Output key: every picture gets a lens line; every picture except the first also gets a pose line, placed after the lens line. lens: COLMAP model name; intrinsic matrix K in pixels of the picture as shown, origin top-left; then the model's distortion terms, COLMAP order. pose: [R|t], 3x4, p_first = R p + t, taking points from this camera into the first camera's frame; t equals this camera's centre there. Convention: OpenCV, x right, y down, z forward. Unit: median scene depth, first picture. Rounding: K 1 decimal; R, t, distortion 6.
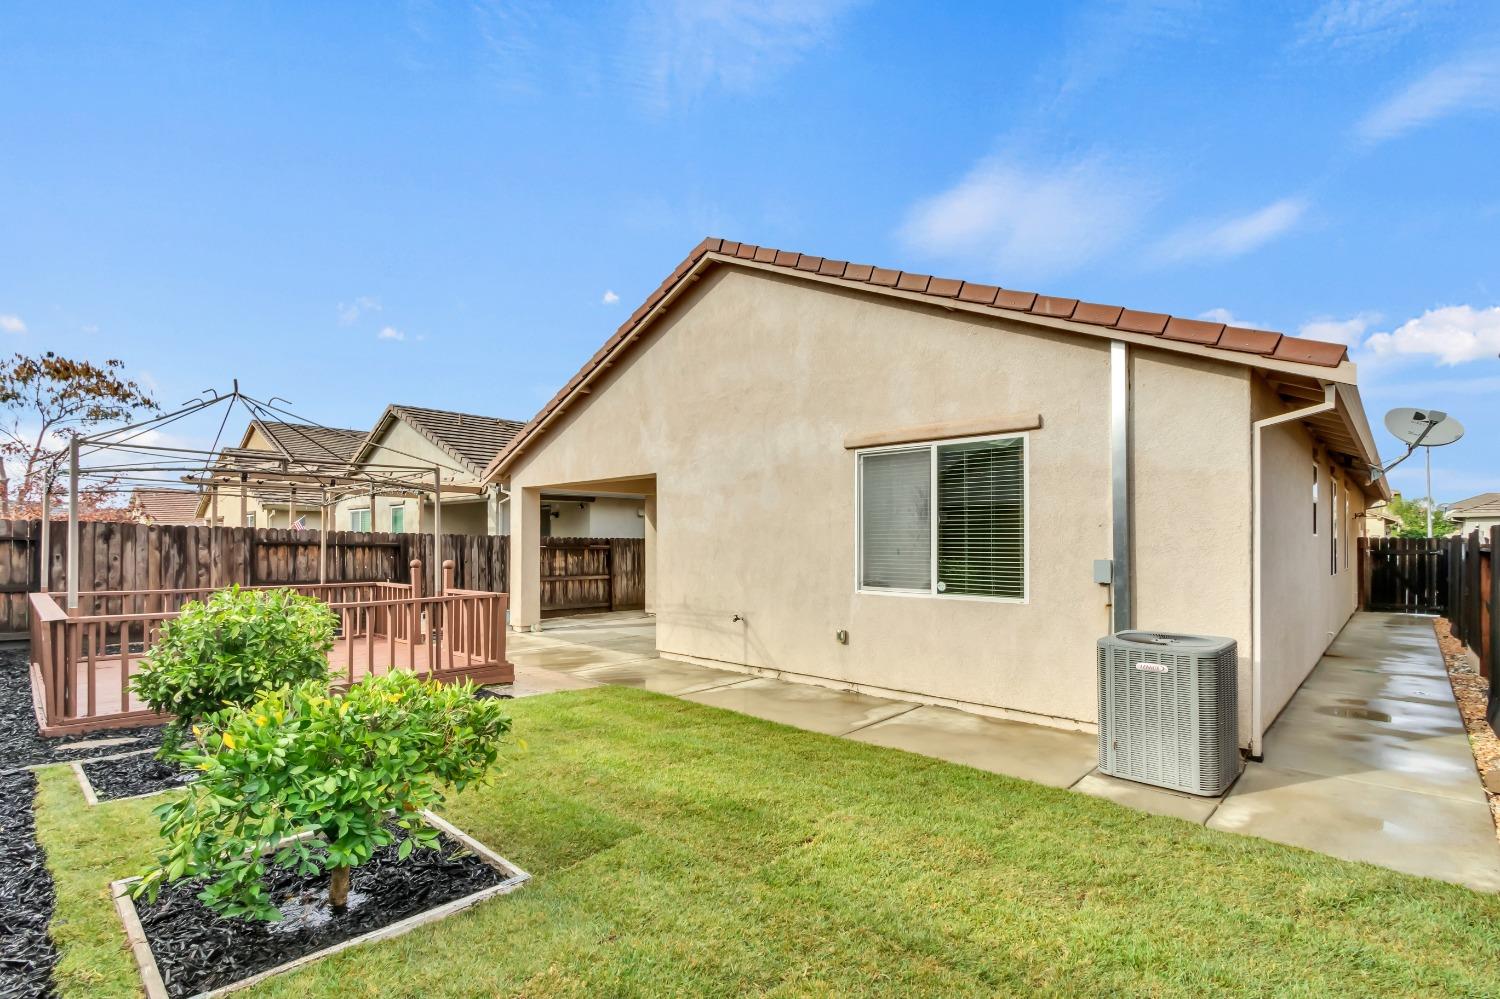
lens RADIAL K [[679.1, 0, 755.0], [0, 679.1, 538.6], [0, 0, 1]] dist [0.012776, -0.004966]
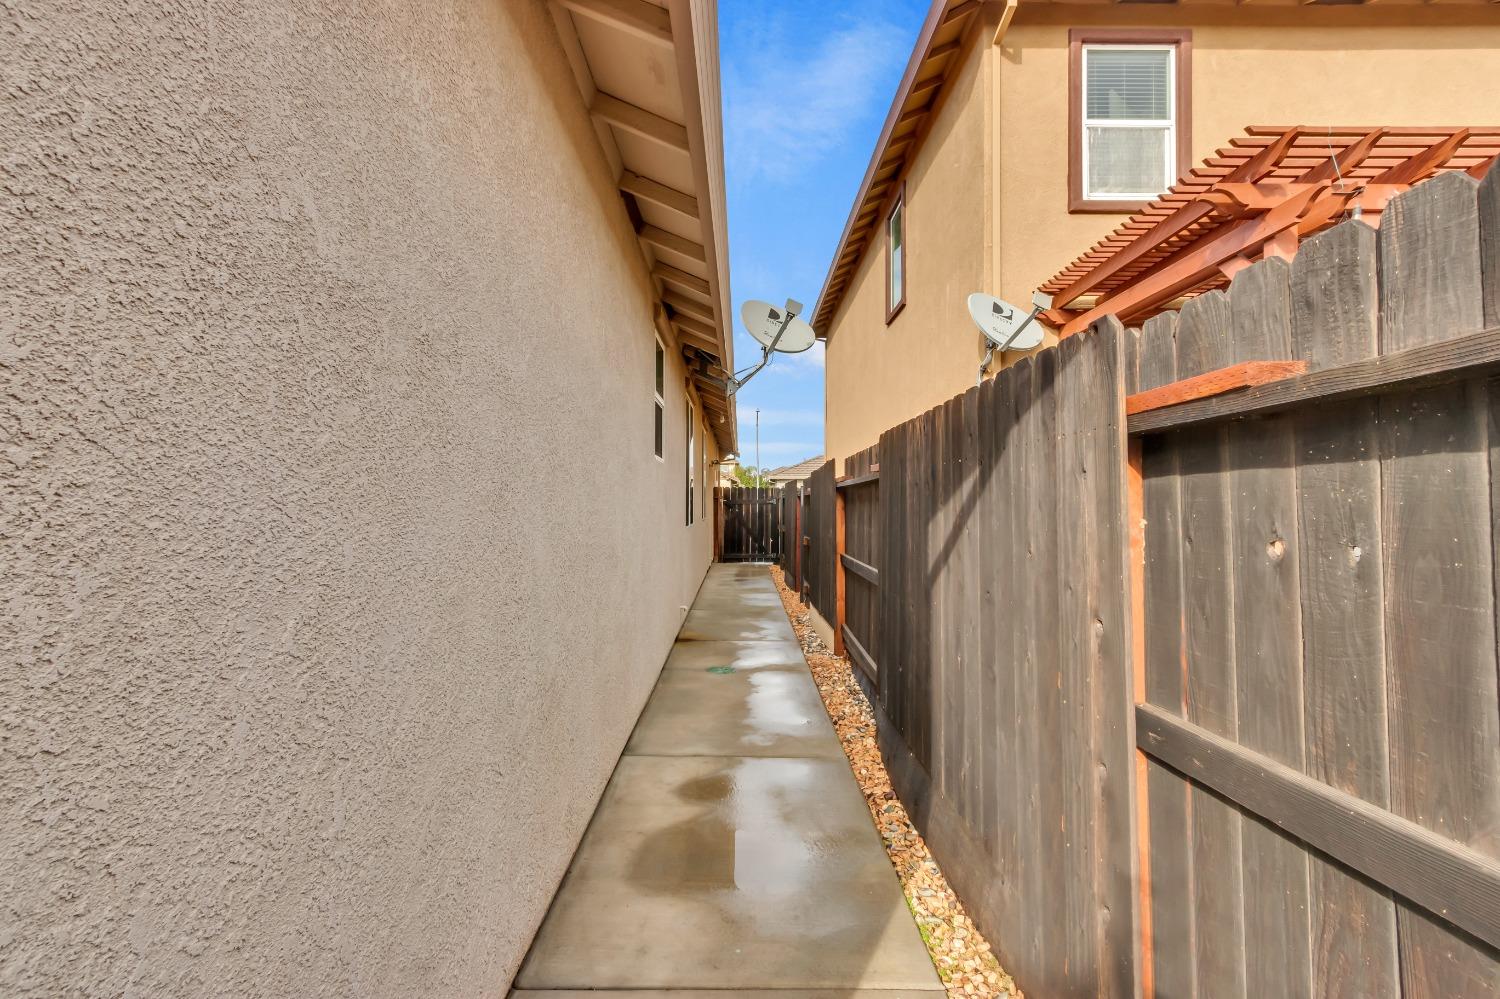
lens RADIAL K [[679.1, 0, 749.7], [0, 679.1, 496.6], [0, 0, 1]] dist [0.012776, -0.004966]
pose [[0.714348, 0.005560, 0.699769, 0.341609], [-0.003289, 0.999984, -0.004588, 0.022600], [-0.699783, 0.000976, 0.714355, 0.386569]]
